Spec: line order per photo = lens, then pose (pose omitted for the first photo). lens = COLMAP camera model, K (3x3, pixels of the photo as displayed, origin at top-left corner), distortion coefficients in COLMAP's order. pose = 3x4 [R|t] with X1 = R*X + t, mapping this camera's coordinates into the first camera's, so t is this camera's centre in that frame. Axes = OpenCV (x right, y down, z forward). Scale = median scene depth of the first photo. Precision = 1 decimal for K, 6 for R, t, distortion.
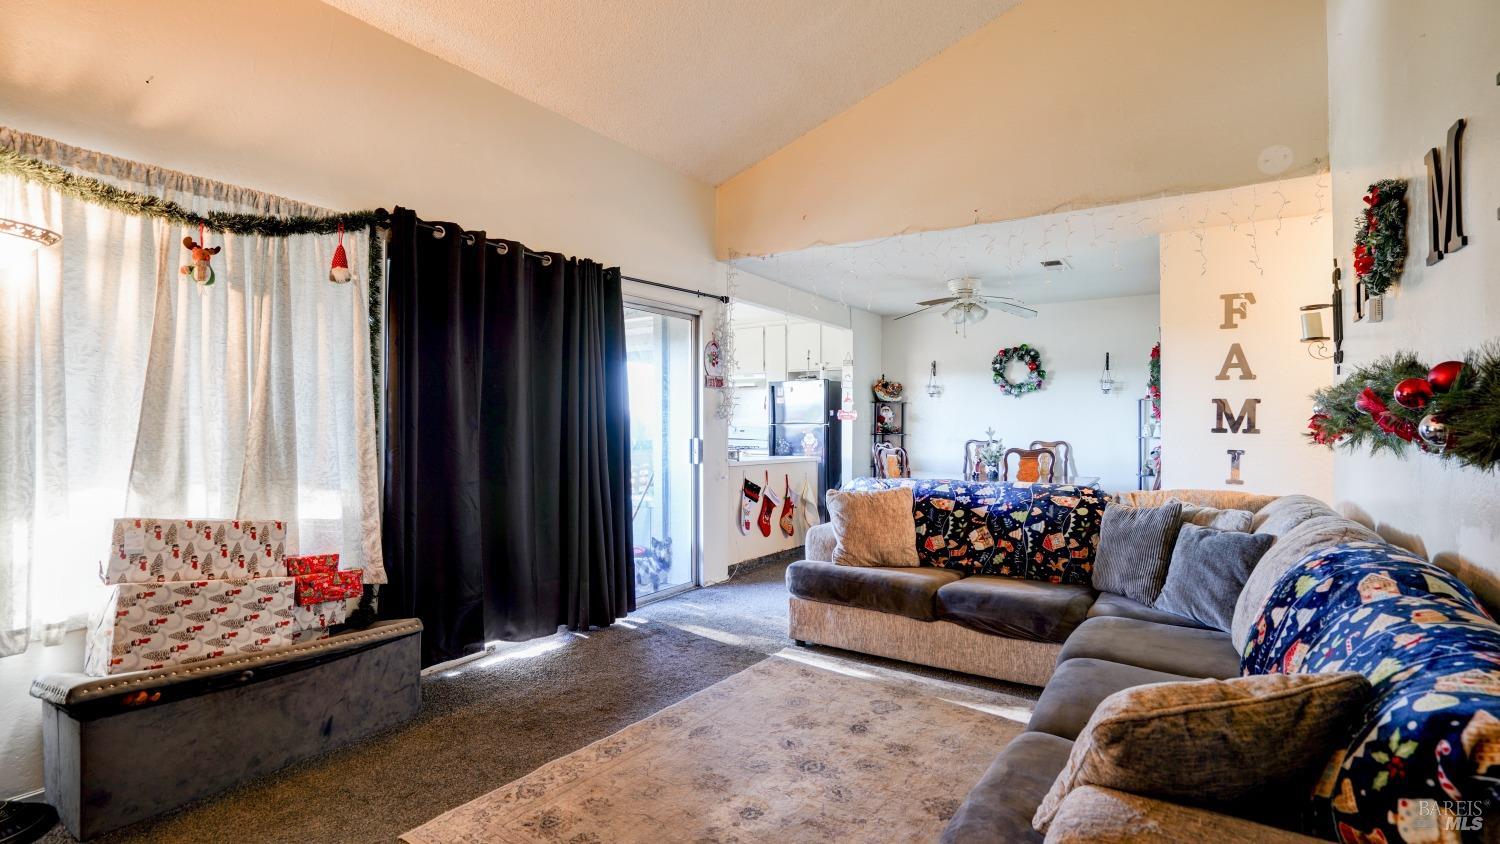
lens RADIAL K [[703.2, 0, 747.5], [0, 703.2, 418.1], [0, 0, 1]] dist [-0.030482, 0.009102]
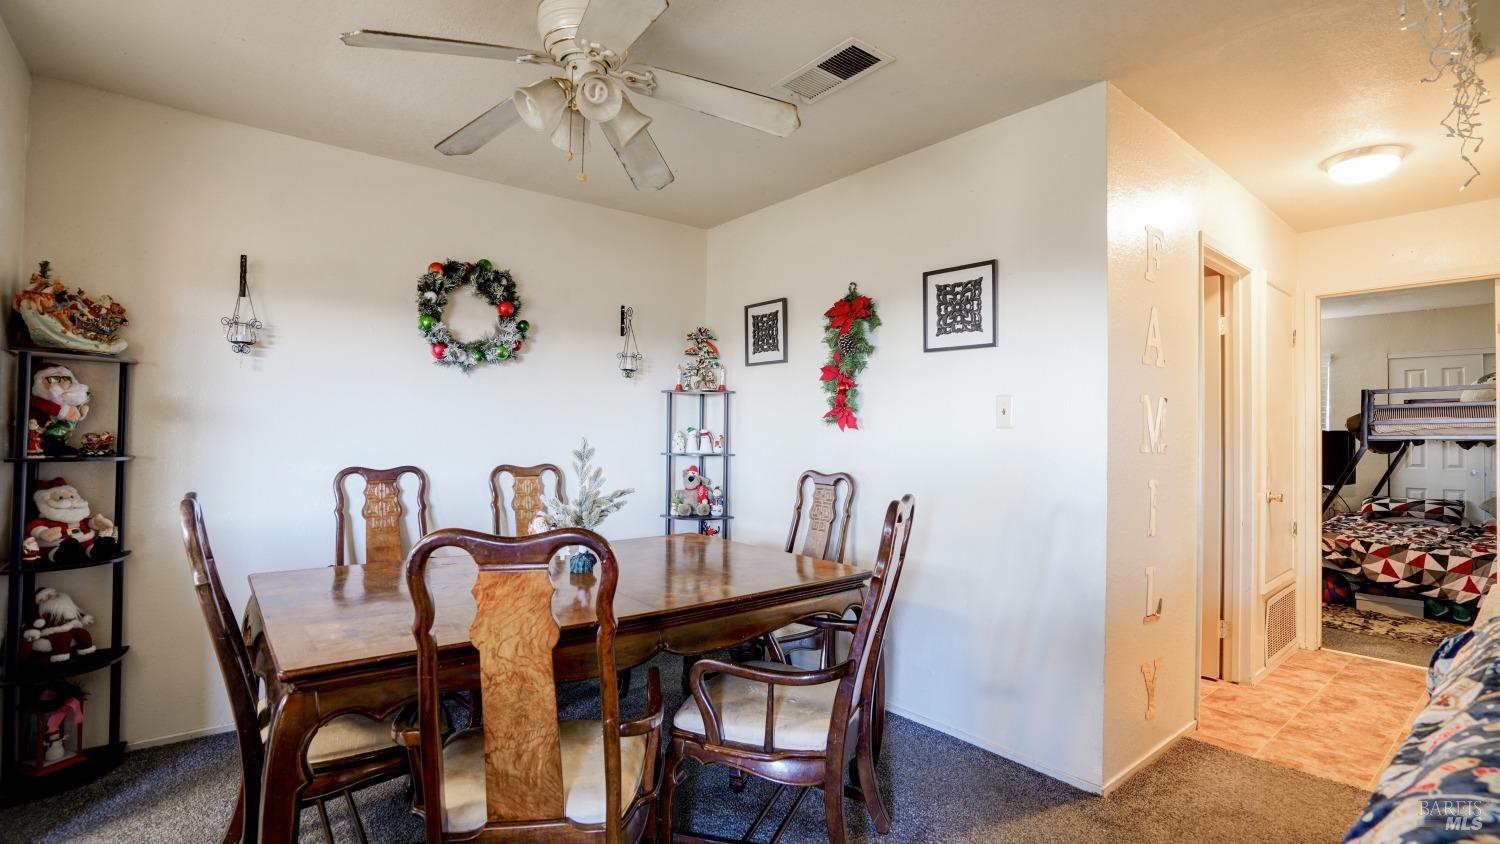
lens RADIAL K [[703.2, 0, 754.1], [0, 703.2, 421.0], [0, 0, 1]] dist [-0.030482, 0.009102]
pose [[0.297580, 0.017016, 0.954545, 0.004590], [-0.020781, 0.999720, -0.011343, 0.007444], [-0.954471, -0.016460, 0.297850, 1.245603]]
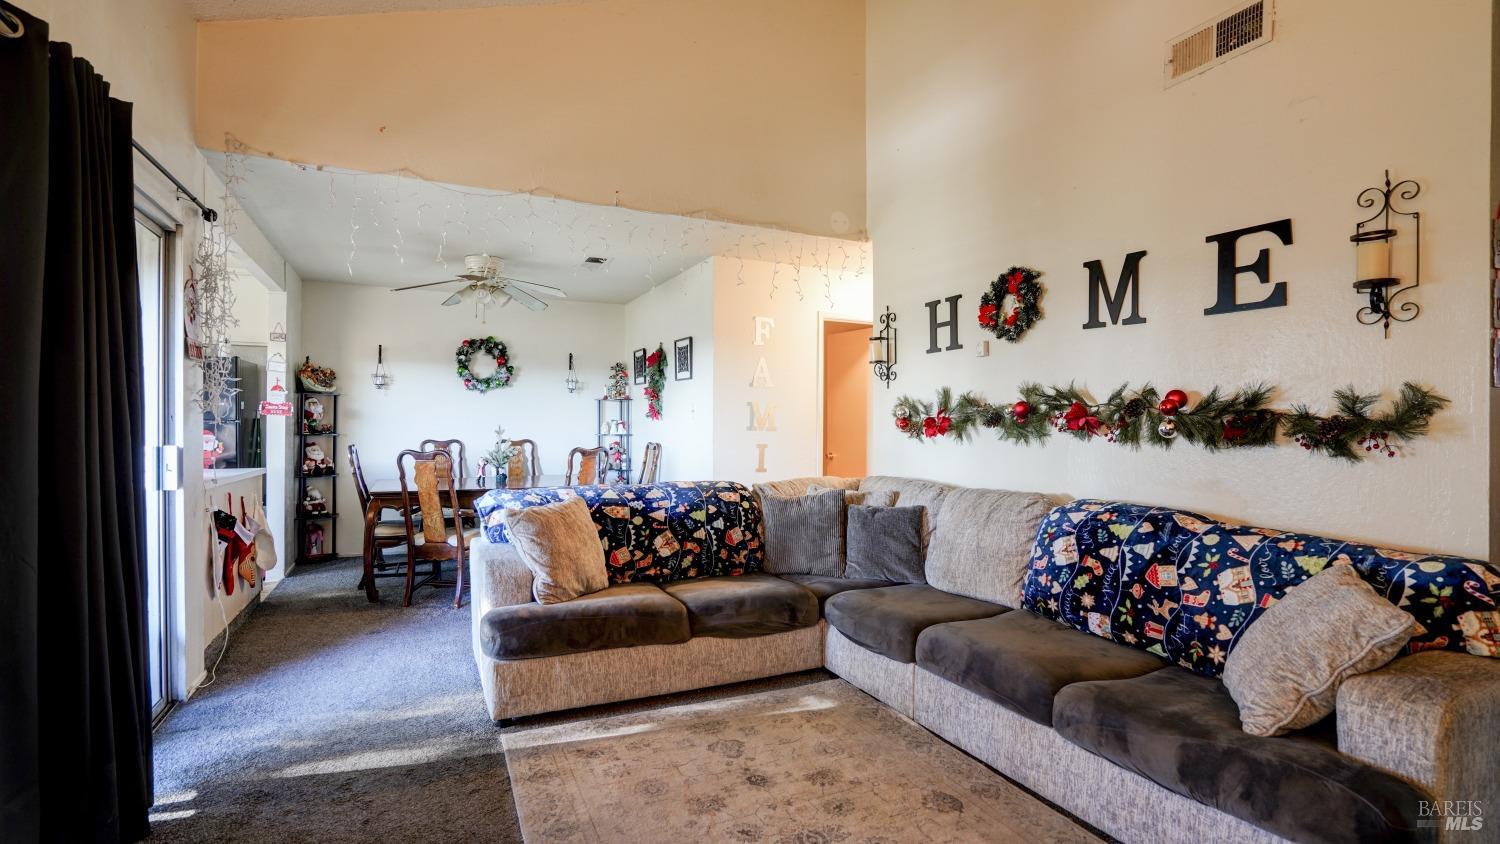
lens RADIAL K [[703.2, 0, 738.0], [0, 703.2, 420.5], [0, 0, 1]] dist [-0.030482, 0.009102]
pose [[0.514573, 0.003993, 0.857437, -0.428674], [-0.011089, 0.999937, 0.001998, 0.002137], [-0.857375, -0.010536, 0.514585, 0.426071]]
